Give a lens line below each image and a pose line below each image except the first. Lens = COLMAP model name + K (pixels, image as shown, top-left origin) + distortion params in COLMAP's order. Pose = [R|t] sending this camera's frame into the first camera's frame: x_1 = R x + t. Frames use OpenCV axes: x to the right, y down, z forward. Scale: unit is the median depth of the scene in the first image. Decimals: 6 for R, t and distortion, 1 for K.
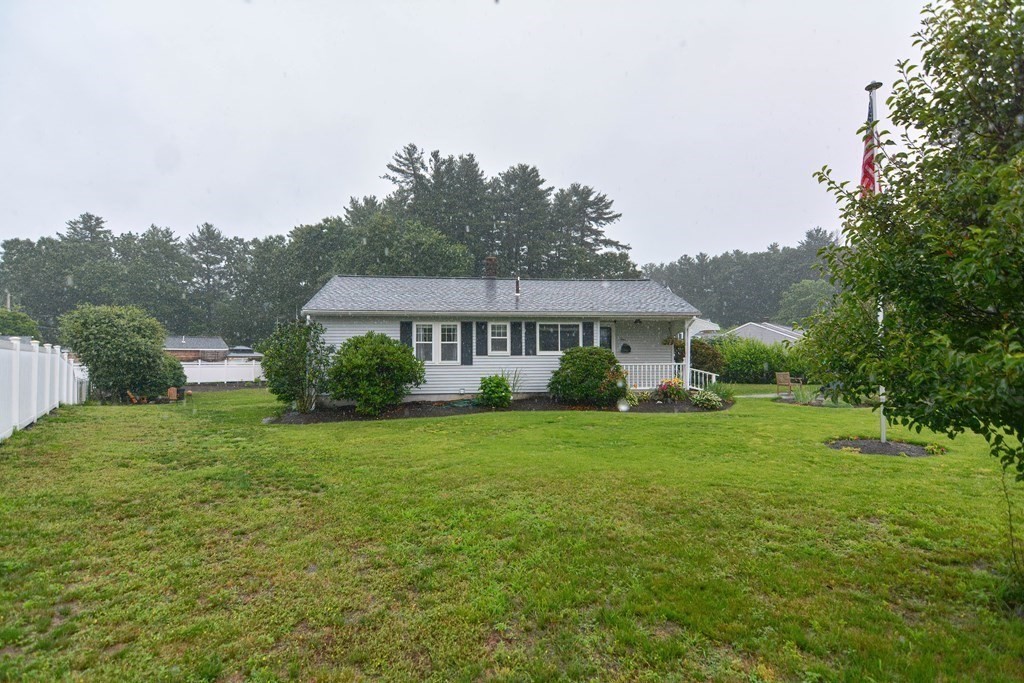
lens RADIAL K [[490.1, 0, 499.4], [0, 490.1, 343.6], [0, 0, 1]] dist [0.000170, -0.000322]
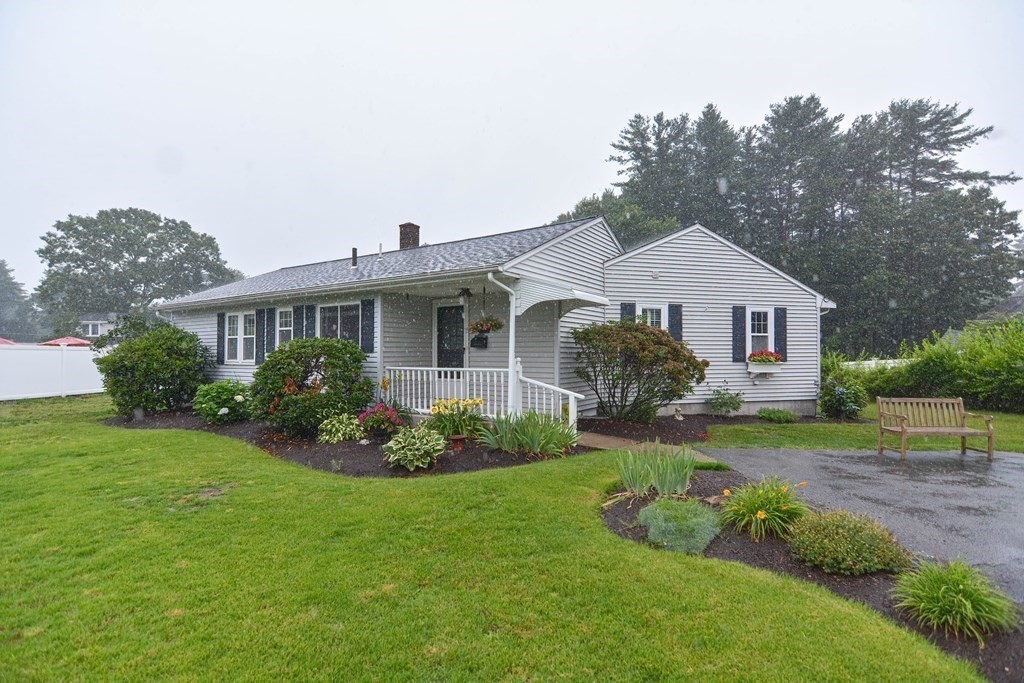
lens RADIAL K [[481.0, 0, 506.7], [0, 481.0, 340.3], [0, 0, 1]] dist [-0.001212, -0.006276]
pose [[0.777055, -0.011228, -0.629333, 0.165000], [0.013465, 0.999909, -0.001214, 0.002530], [0.629289, -0.007531, 0.777135, 0.146902]]
